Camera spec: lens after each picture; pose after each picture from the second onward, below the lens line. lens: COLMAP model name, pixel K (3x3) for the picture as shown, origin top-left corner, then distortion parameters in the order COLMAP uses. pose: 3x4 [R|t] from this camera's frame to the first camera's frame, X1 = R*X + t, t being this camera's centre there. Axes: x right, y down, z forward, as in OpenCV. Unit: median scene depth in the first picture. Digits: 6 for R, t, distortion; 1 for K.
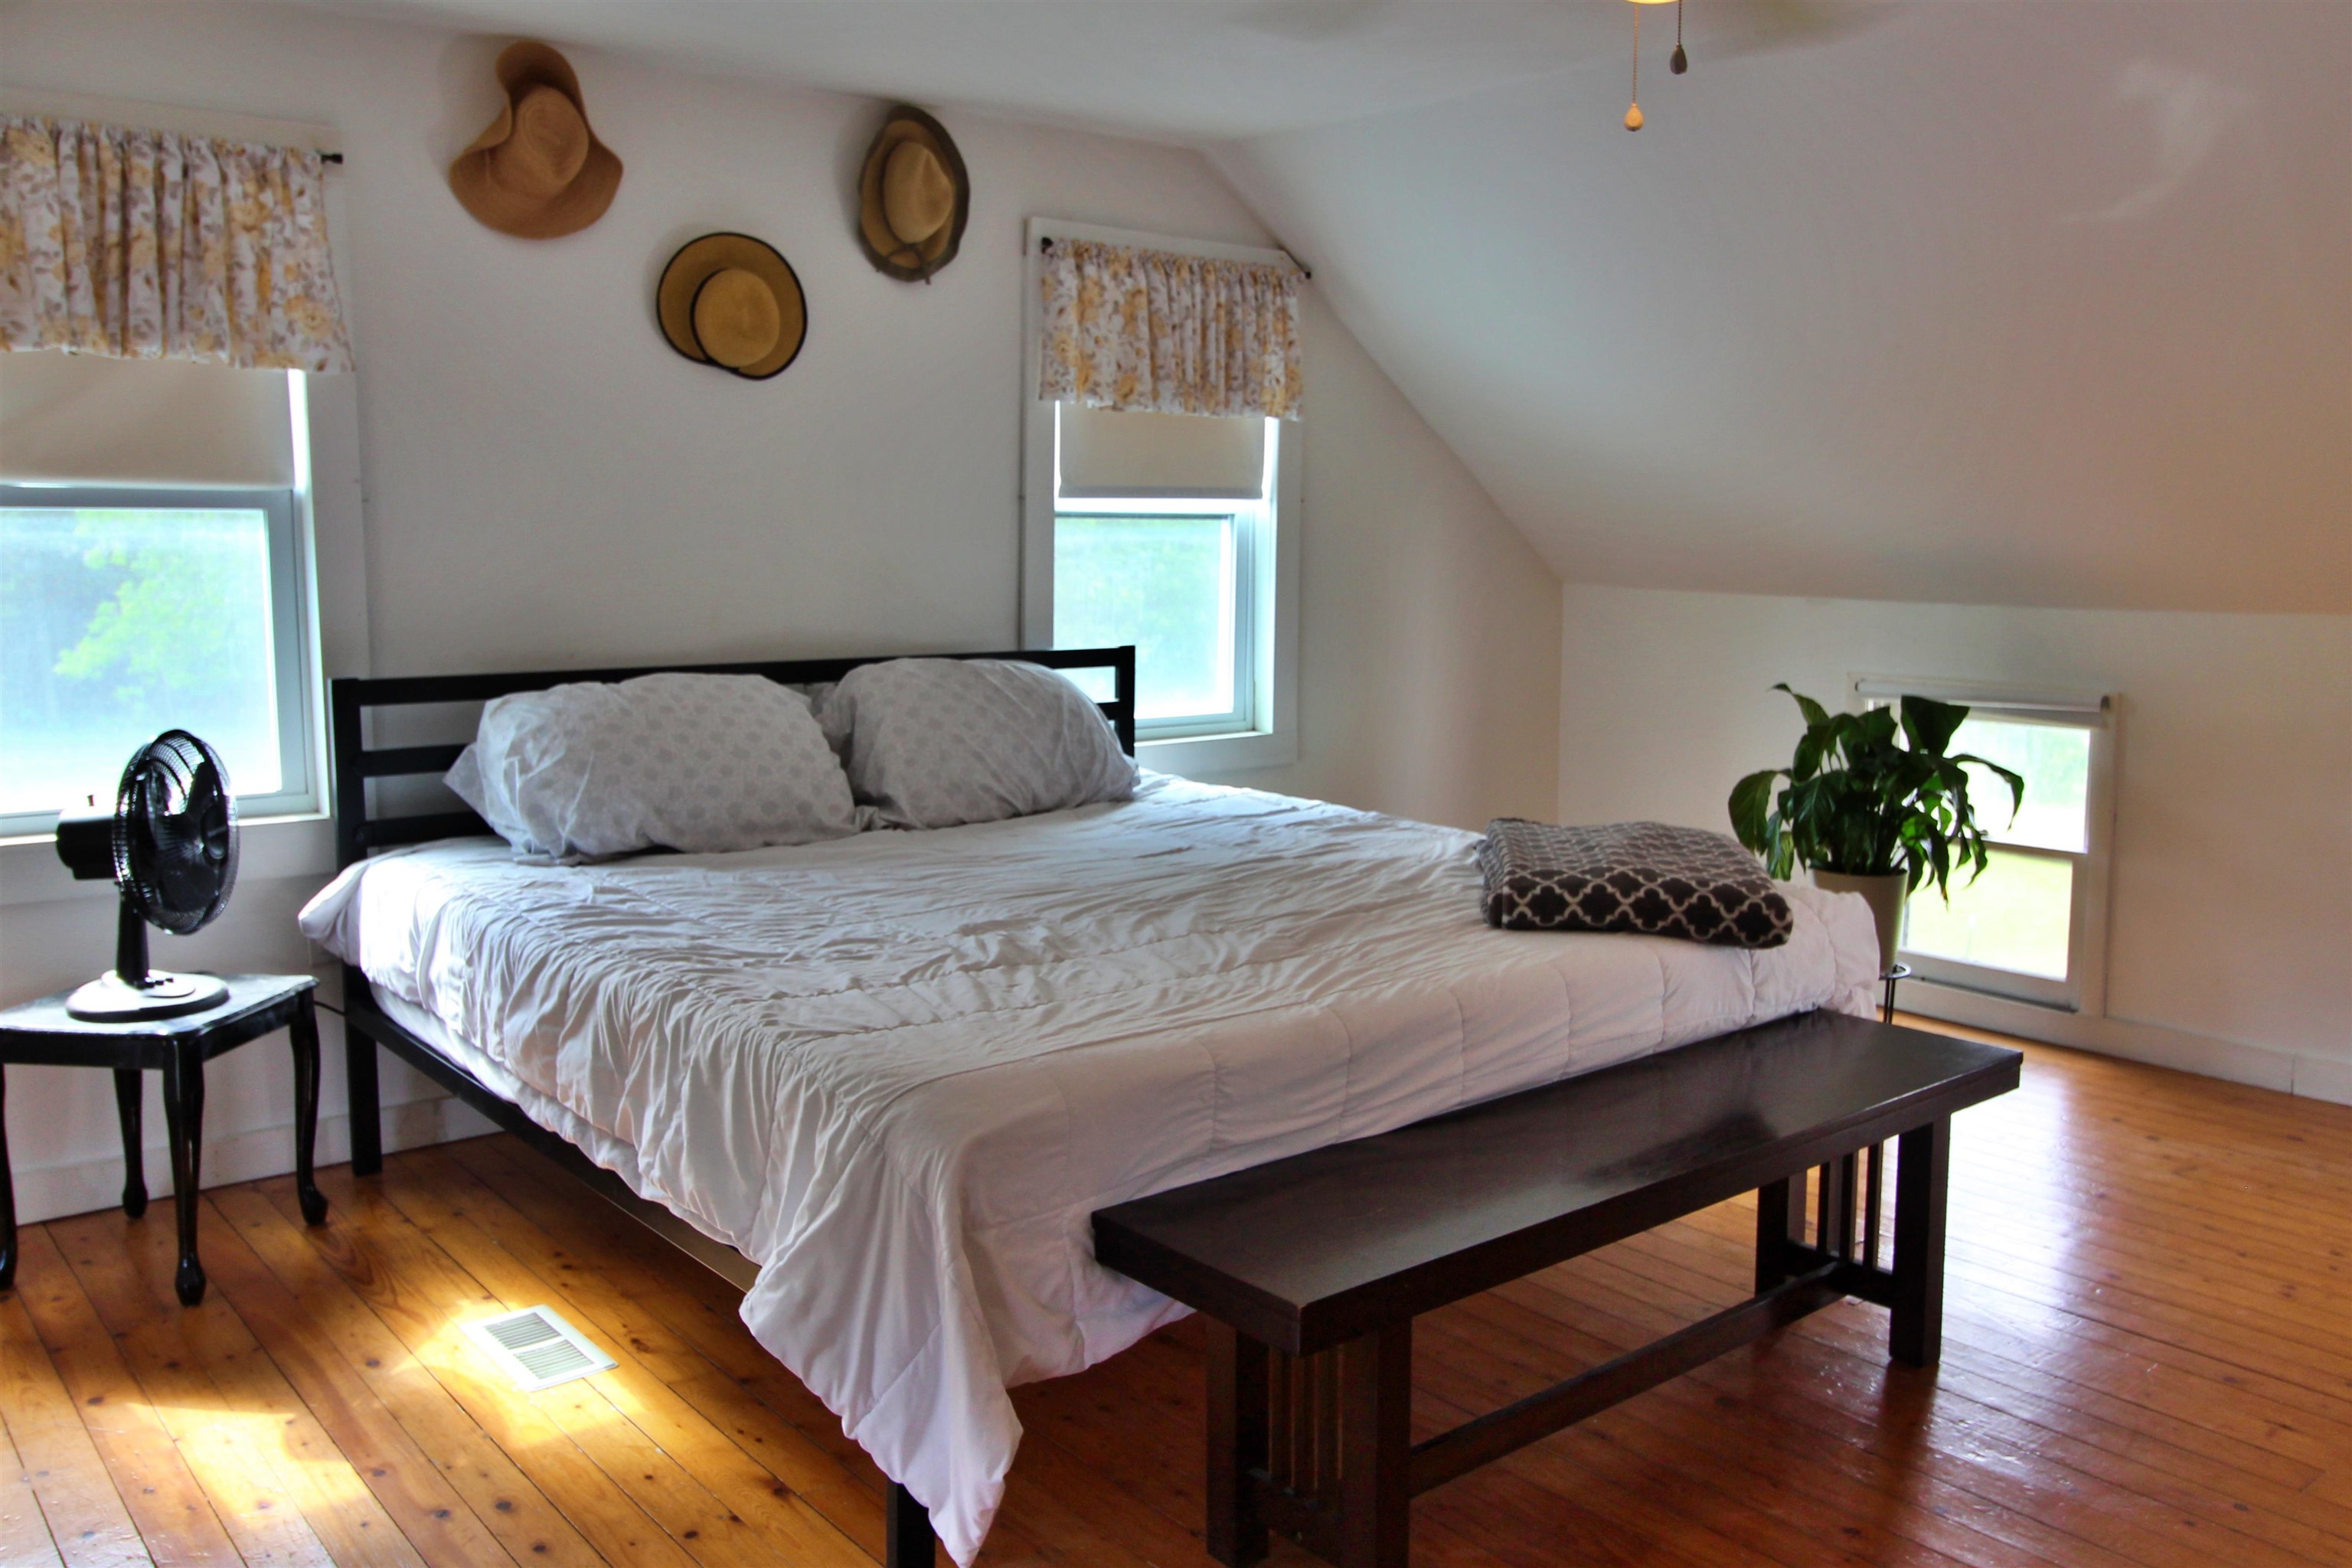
lens RADIAL K [[1957.8, 0, 1183.1], [0, 1957.8, 781.7], [0, 0, 1]] dist [0.013318, -0.015130]
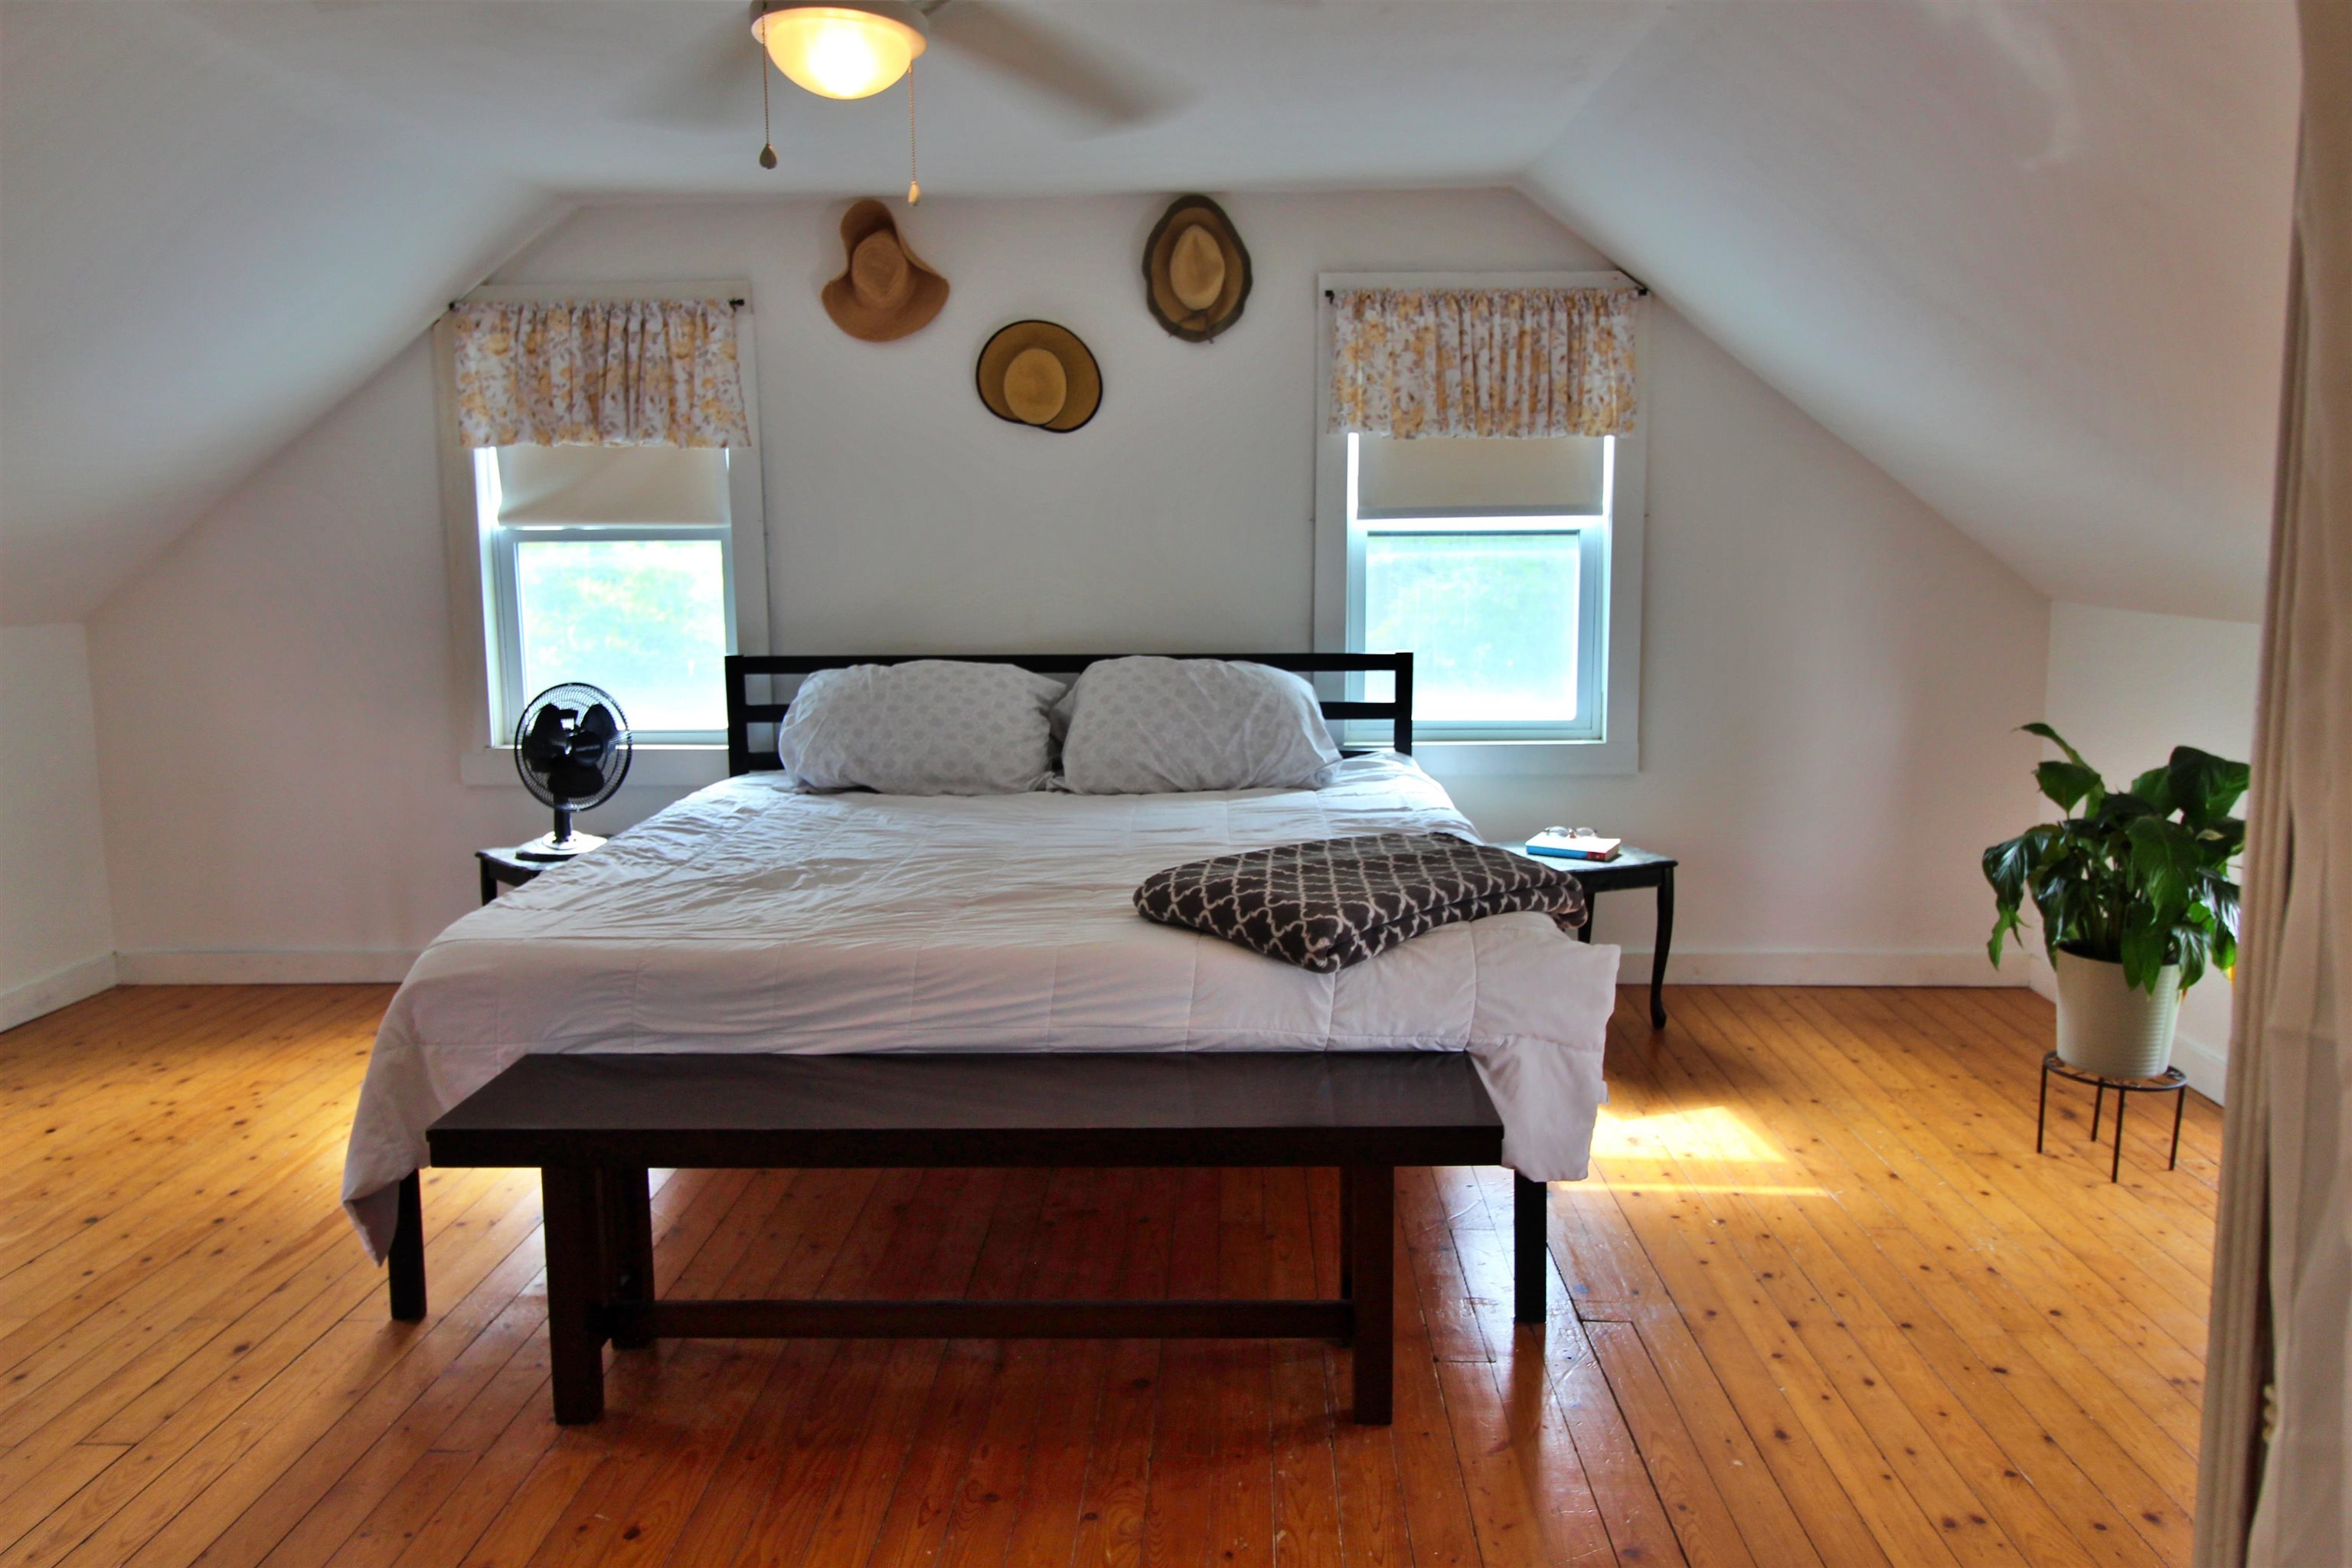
lens RADIAL K [[1738.7, 0, 1174.7], [0, 1738.7, 775.9], [0, 0, 1]] dist [0.007836, -0.013881]
pose [[0.745900, 0.080439, -0.661182, 0.613899], [-0.074199, 0.996537, 0.037532, -0.031651], [0.661912, 0.021063, 0.749286, 0.212527]]
